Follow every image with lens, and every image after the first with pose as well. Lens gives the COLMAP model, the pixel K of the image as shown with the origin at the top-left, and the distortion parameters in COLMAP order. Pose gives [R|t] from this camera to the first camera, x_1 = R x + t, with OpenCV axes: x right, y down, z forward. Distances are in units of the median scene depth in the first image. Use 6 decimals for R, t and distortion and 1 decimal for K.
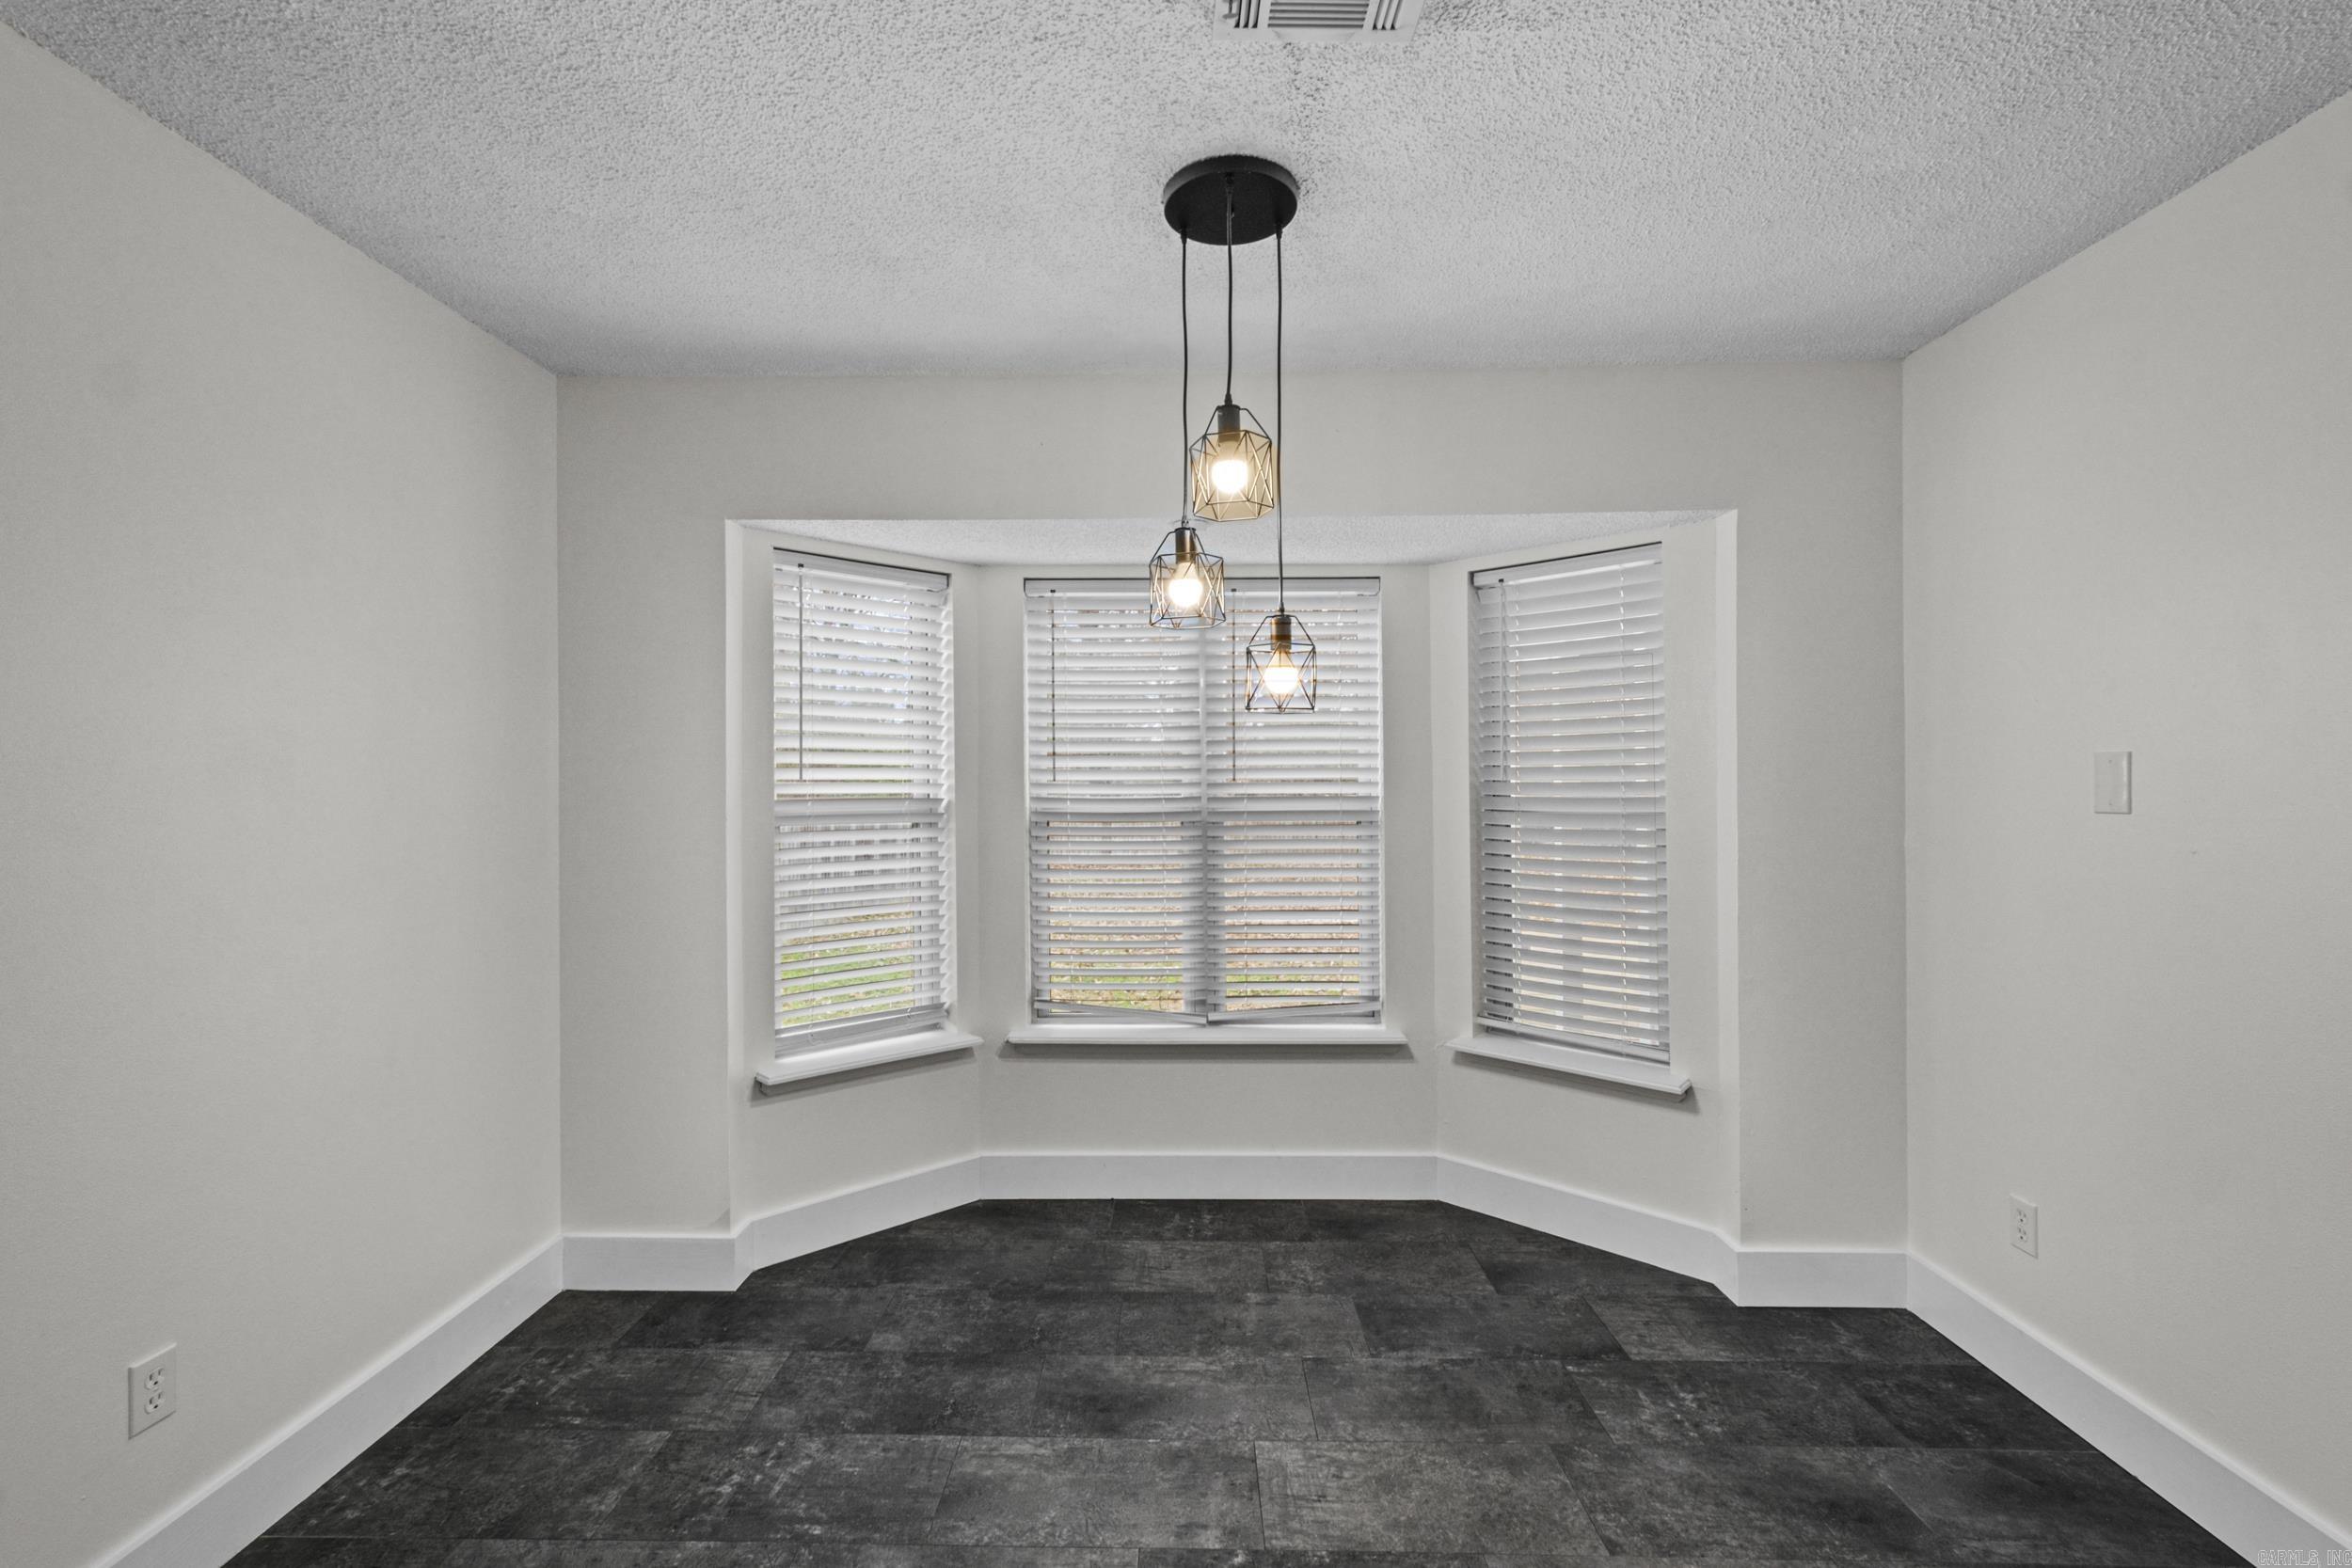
lens RADIAL K [[1028.5, 0, 1159.4], [0, 1028.5, 785.8], [0, 0, 1]] dist [0.007427, 0.000208]
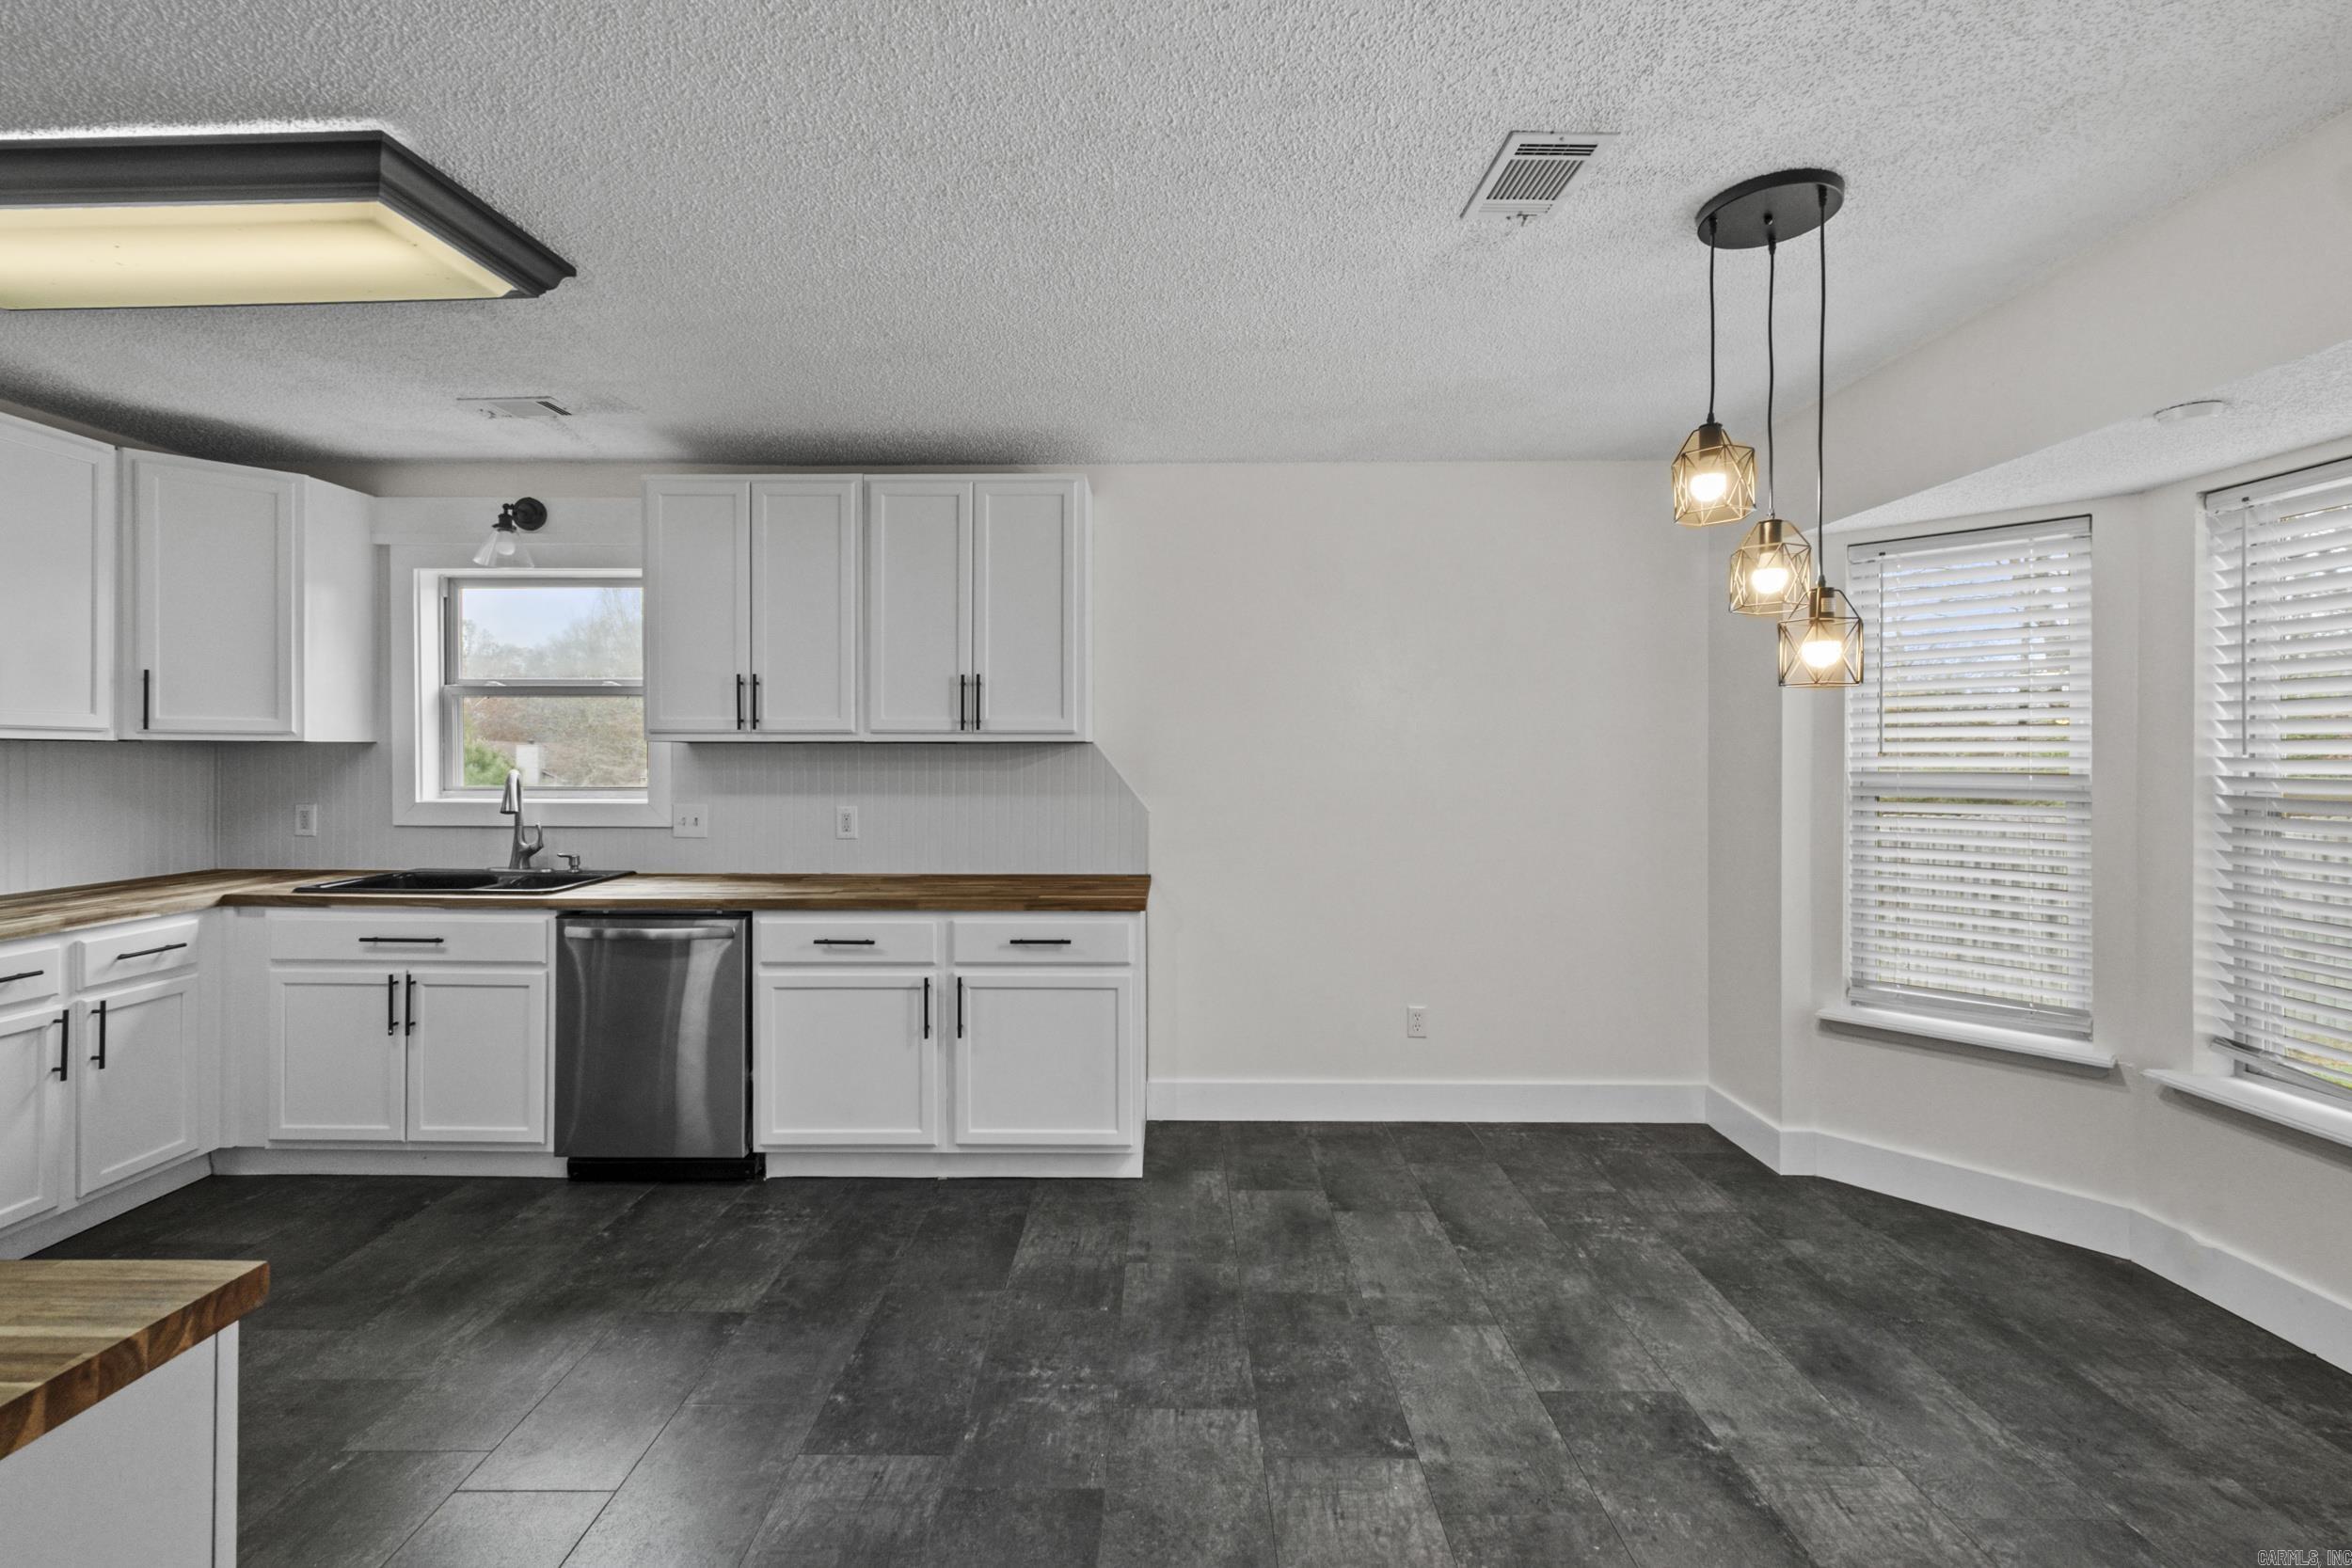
lens RADIAL K [[1028.5, 0, 1159.3], [0, 1028.5, 760.8], [0, 0, 1]] dist [0.007427, 0.000208]
pose [[0.009549, 0.008064, -0.999922, 0.795231], [-0.004296, 0.999959, 0.008023, -0.003786], [0.999945, 0.004219, 0.009583, 0.256506]]
